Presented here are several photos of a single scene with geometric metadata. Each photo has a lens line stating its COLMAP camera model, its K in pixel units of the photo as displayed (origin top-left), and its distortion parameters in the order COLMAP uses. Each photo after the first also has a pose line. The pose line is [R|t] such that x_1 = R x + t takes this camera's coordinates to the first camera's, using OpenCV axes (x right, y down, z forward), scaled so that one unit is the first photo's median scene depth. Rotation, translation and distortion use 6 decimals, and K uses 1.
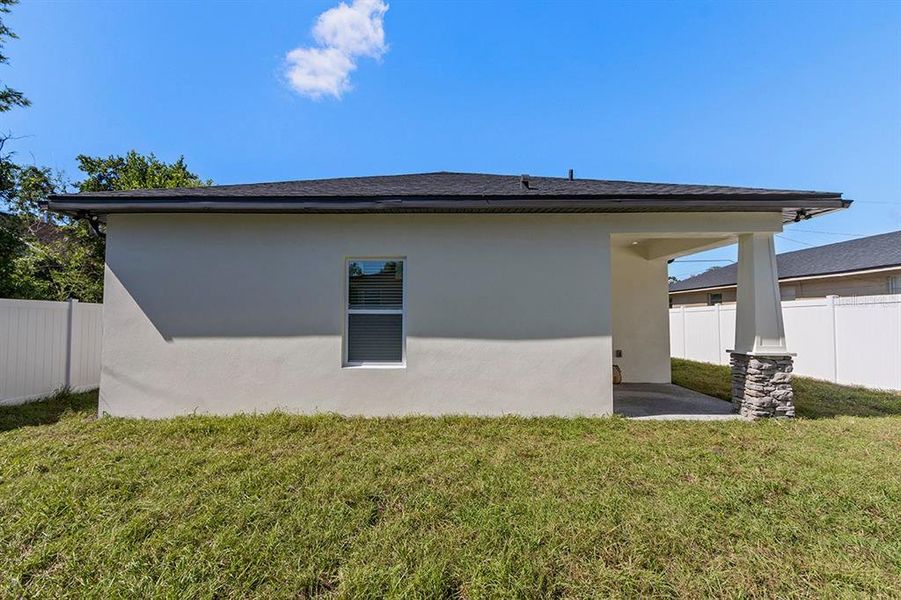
lens RADIAL K [[415.2, 0, 446.7], [0, 415.2, 306.8], [0, 0, 1]] dist [0.000785, -0.000166]
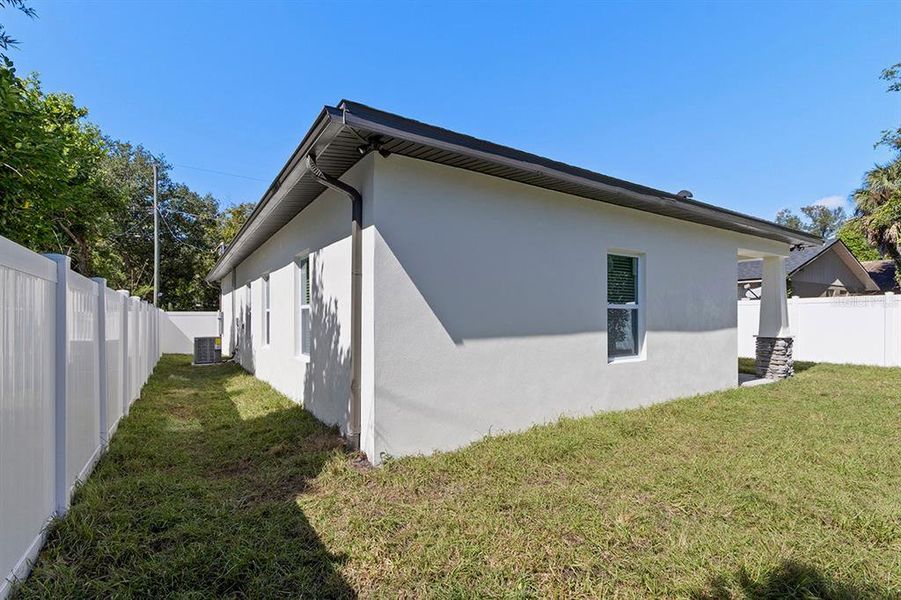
lens RADIAL K [[415.2, 0, 446.7], [0, 415.2, 306.8], [0, 0, 1]] dist [0.000785, -0.000166]
pose [[0.844690, 0.006428, 0.535217, -1.092027], [-0.002031, 0.999959, -0.008803, 0.020635], [-0.535252, 0.006349, 0.844669, 0.370665]]
